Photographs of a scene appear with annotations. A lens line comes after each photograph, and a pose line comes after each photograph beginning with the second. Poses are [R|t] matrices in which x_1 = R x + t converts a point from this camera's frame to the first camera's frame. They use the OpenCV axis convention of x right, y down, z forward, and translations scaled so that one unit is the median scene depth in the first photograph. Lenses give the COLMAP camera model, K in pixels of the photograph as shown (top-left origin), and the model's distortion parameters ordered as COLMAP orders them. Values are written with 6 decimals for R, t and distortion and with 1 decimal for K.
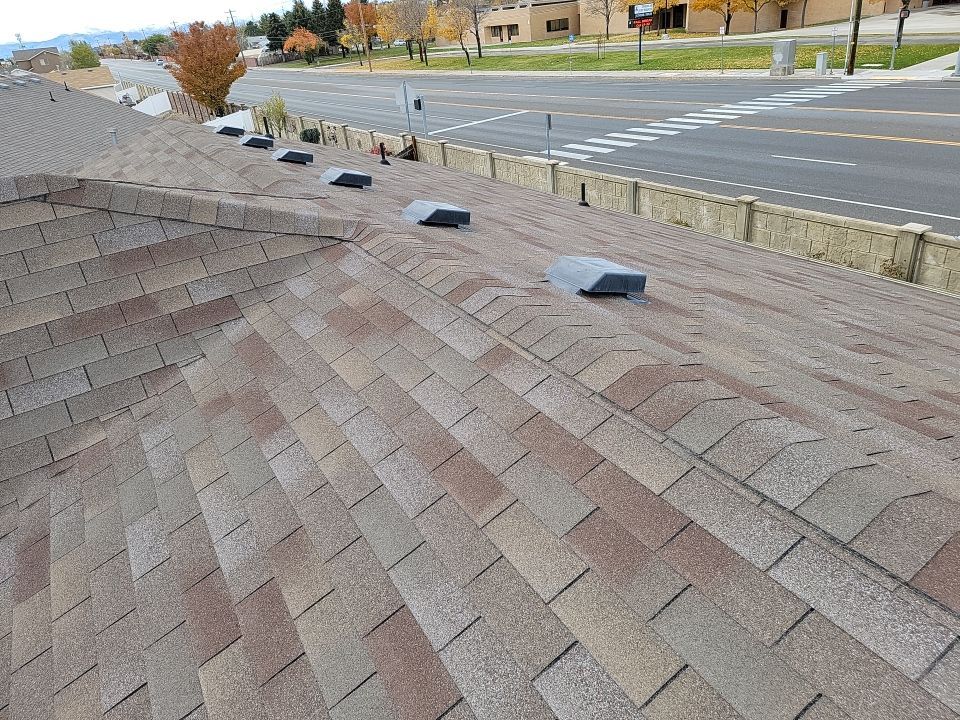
lens RADIAL K [[659.5, 0, 484.9], [0, 659.5, 357.4], [0, 0, 1]] dist [0.089992, -0.075026]
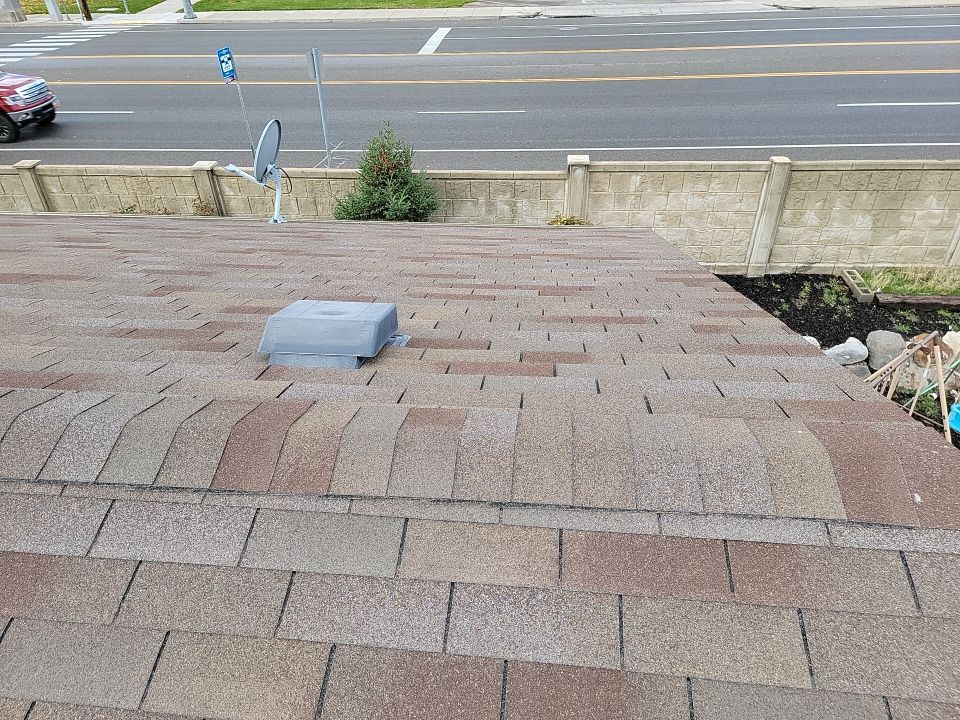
lens RADIAL K [[659.5, 0, 481.6], [0, 659.5, 354.3], [0, 0, 1]] dist [0.089992, -0.075026]
pose [[0.595846, -0.382721, 0.706040, 0.095804], [0.337846, 0.917022, 0.211970, 0.024355], [-0.728579, 0.112231, 0.675705, -0.036903]]
